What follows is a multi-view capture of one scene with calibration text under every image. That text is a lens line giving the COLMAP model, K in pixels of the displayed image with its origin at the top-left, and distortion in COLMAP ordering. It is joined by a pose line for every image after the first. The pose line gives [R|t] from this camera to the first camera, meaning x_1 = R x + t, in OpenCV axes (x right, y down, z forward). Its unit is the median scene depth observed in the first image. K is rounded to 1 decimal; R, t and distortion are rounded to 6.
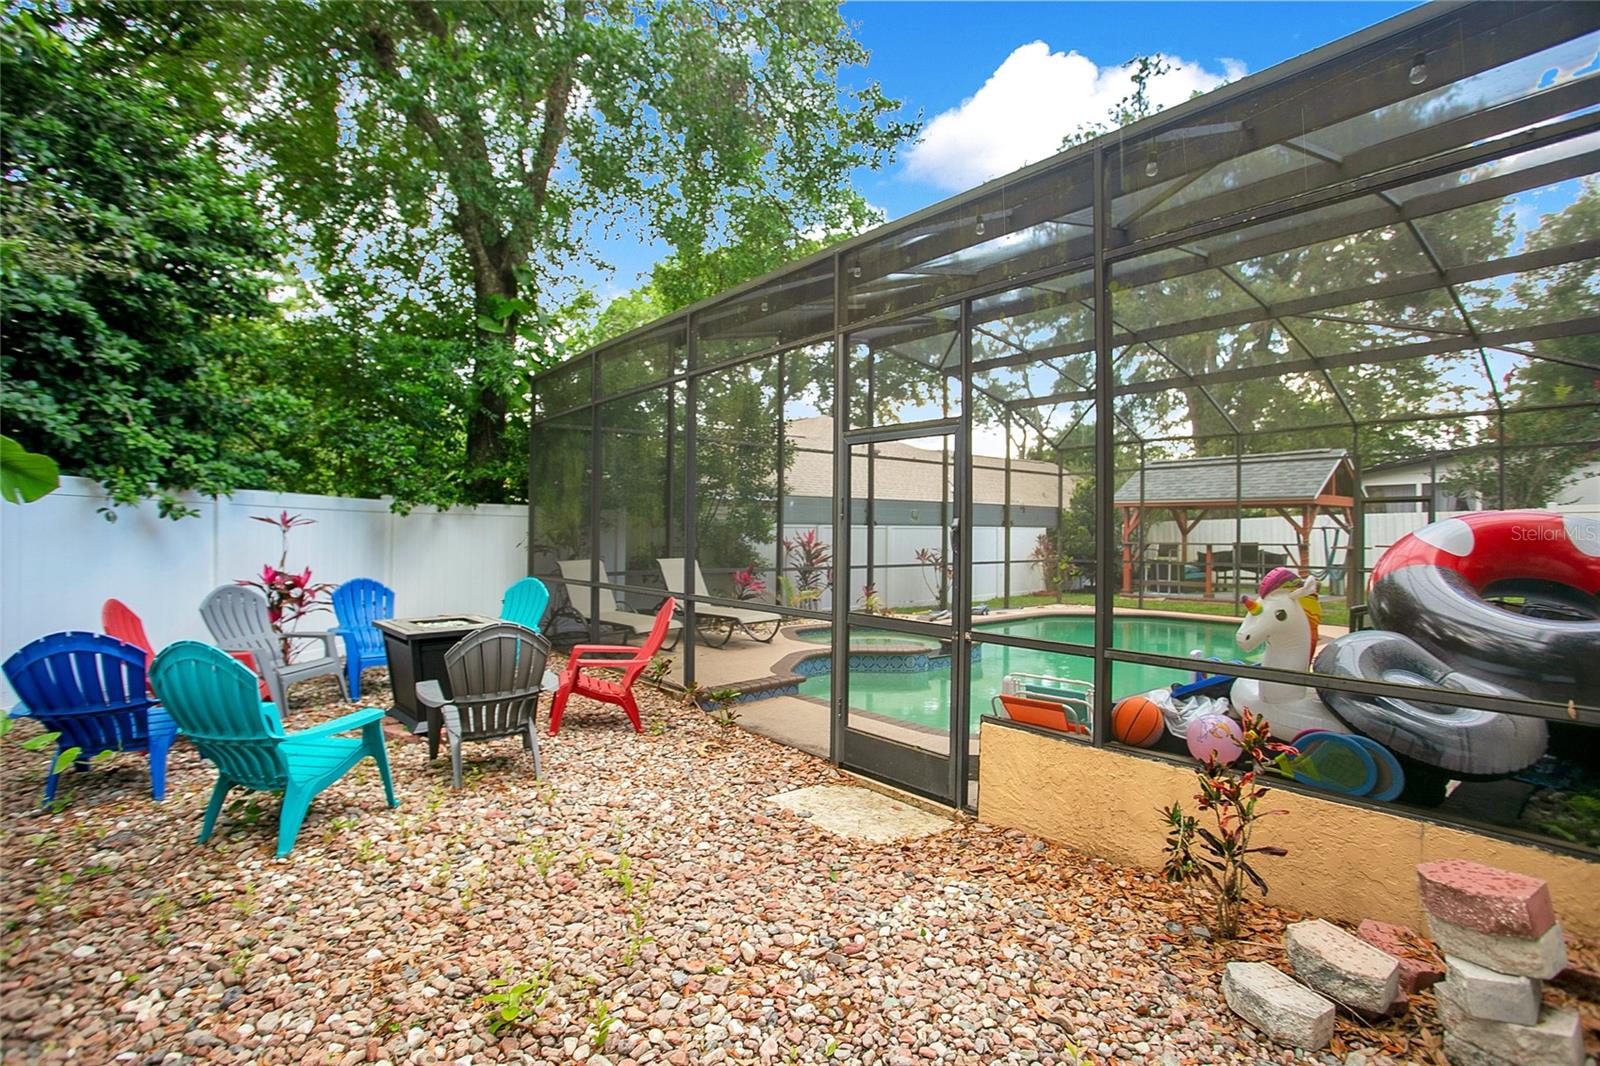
lens RADIAL K [[778.9, 0, 796.4], [0, 778.9, 536.6], [0, 0, 1]] dist [-0.020050, 0.000447]
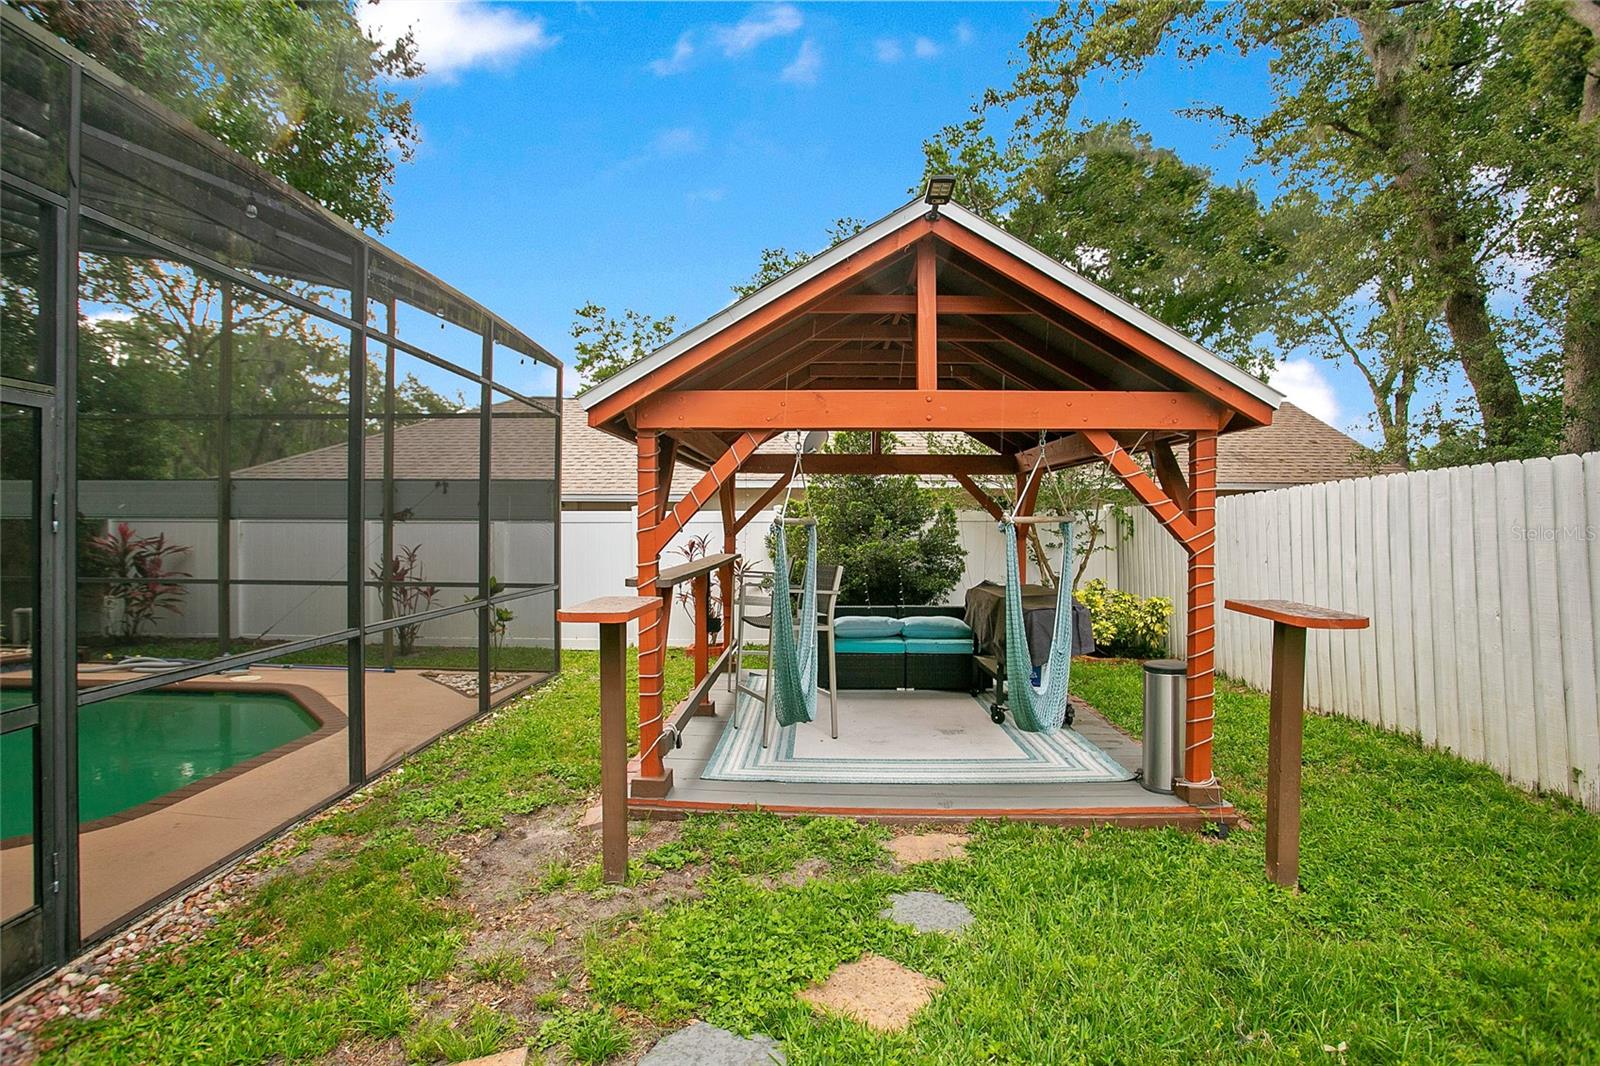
lens RADIAL K [[778.9, 0, 796.4], [0, 778.9, 536.6], [0, 0, 1]] dist [-0.020050, 0.000447]
pose [[0.751727, 0.019308, -0.659191, 0.786426], [-0.013078, 0.999811, 0.014371, -0.013204], [0.659344, -0.002182, 0.751838, 0.742097]]
